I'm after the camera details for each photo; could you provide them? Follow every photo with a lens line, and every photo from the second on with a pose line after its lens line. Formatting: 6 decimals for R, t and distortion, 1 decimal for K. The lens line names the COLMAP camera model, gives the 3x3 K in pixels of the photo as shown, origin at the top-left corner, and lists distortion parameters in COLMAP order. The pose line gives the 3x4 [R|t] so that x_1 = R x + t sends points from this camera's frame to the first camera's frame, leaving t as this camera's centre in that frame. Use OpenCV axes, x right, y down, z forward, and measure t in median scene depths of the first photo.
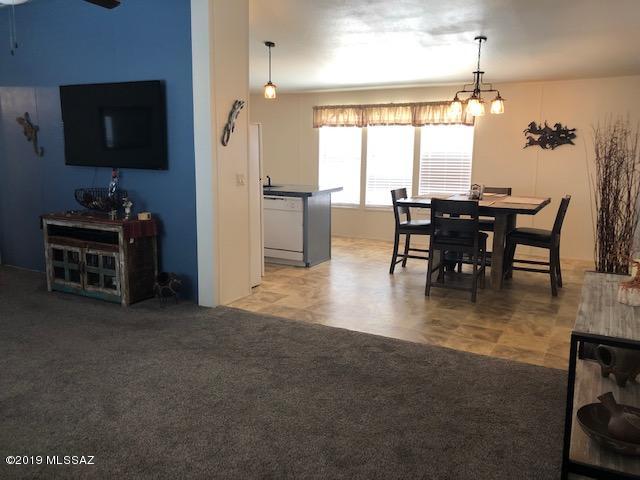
lens RADIAL K [[524.5, 0, 320.0], [0, 524.5, 240.0], [0, 0, 1]] dist [0.088742, -0.084220]
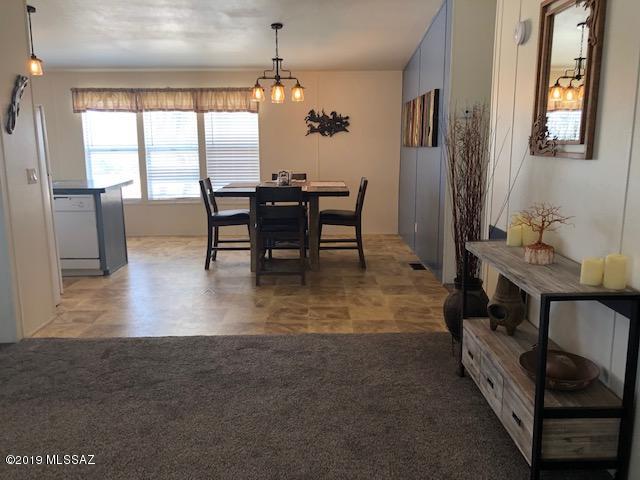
lens RADIAL K [[524.5, 0, 320.0], [0, 524.5, 240.0], [0, 0, 1]] dist [0.088742, -0.084220]
pose [[0.878196, -0.108506, 0.465831, -0.128634], [0.099604, 0.994064, 0.043773, -0.009684], [-0.467815, 0.007957, 0.883790, 0.072619]]
